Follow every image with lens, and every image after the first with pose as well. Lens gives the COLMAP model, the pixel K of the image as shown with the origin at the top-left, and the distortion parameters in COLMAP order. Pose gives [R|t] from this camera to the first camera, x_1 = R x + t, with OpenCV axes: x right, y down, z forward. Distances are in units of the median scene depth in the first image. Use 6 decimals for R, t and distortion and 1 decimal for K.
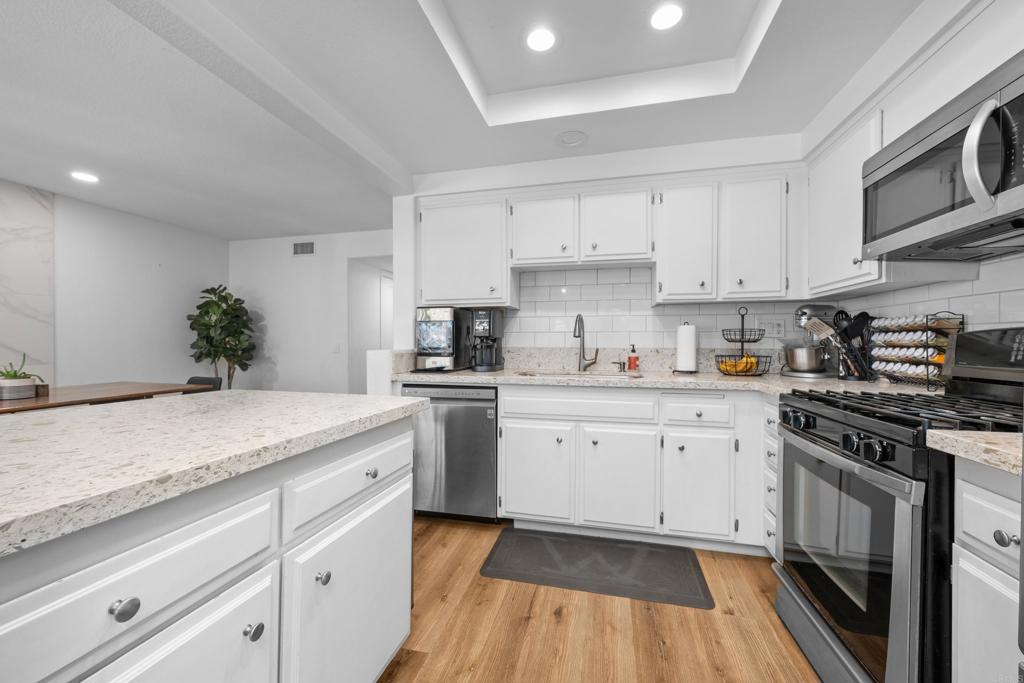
lens RADIAL K [[409.0, 0, 507.3], [0, 409.0, 342.7], [0, 0, 1]] dist [-0.000314, 0.000454]
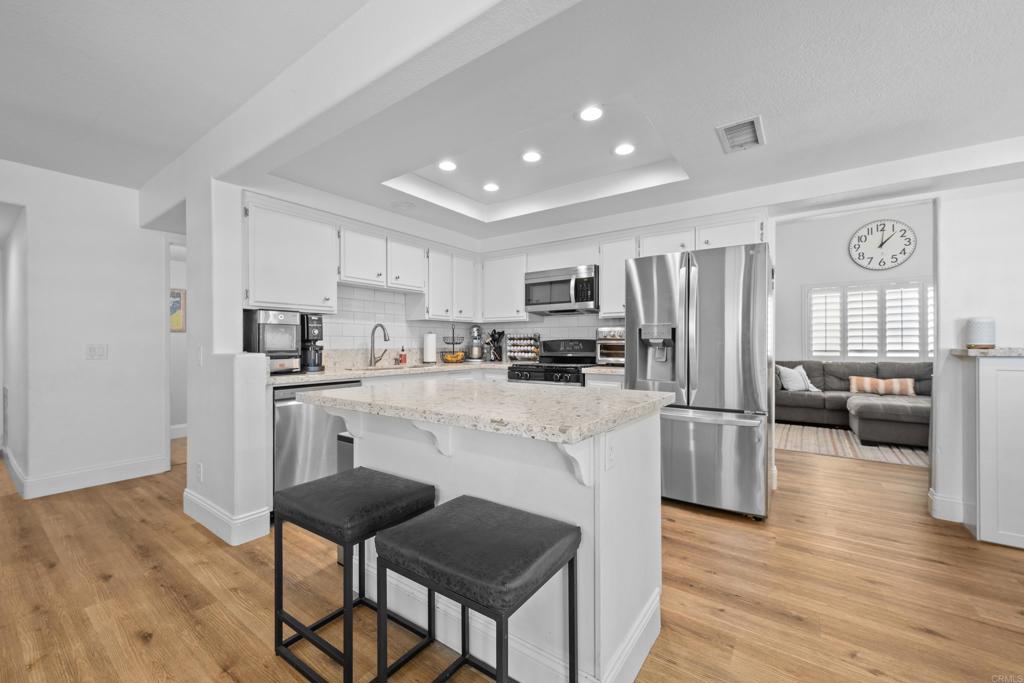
lens RADIAL K [[409.0, 0, 506.9], [0, 409.0, 343.9], [0, 0, 1]] dist [-0.000314, 0.000454]
pose [[0.374660, -0.001795, 0.927160, -0.981550], [0.003833, 0.999993, 0.000387, -0.002601], [-0.927154, 0.003408, 0.374664, 0.107704]]
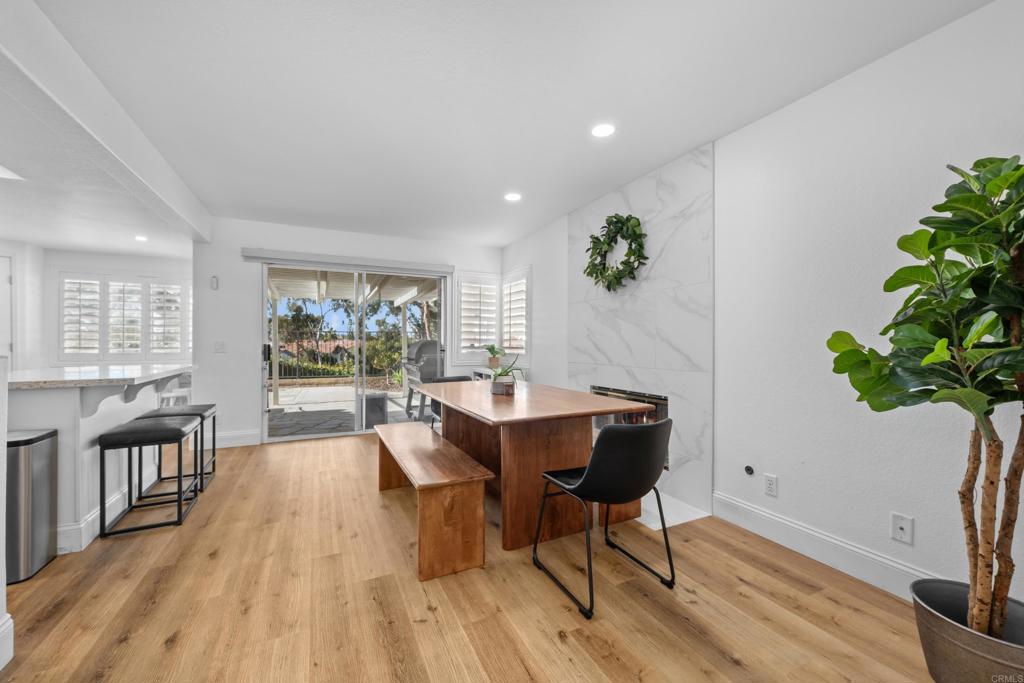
lens RADIAL K [[409.0, 0, 512.6], [0, 409.0, 342.0], [0, 0, 1]] dist [-0.000314, 0.000454]
pose [[-0.766081, -0.000165, -0.642745, -0.525027], [-0.002666, 0.999992, 0.002921, -0.007175], [0.642739, 0.003952, -0.766075, 1.972182]]
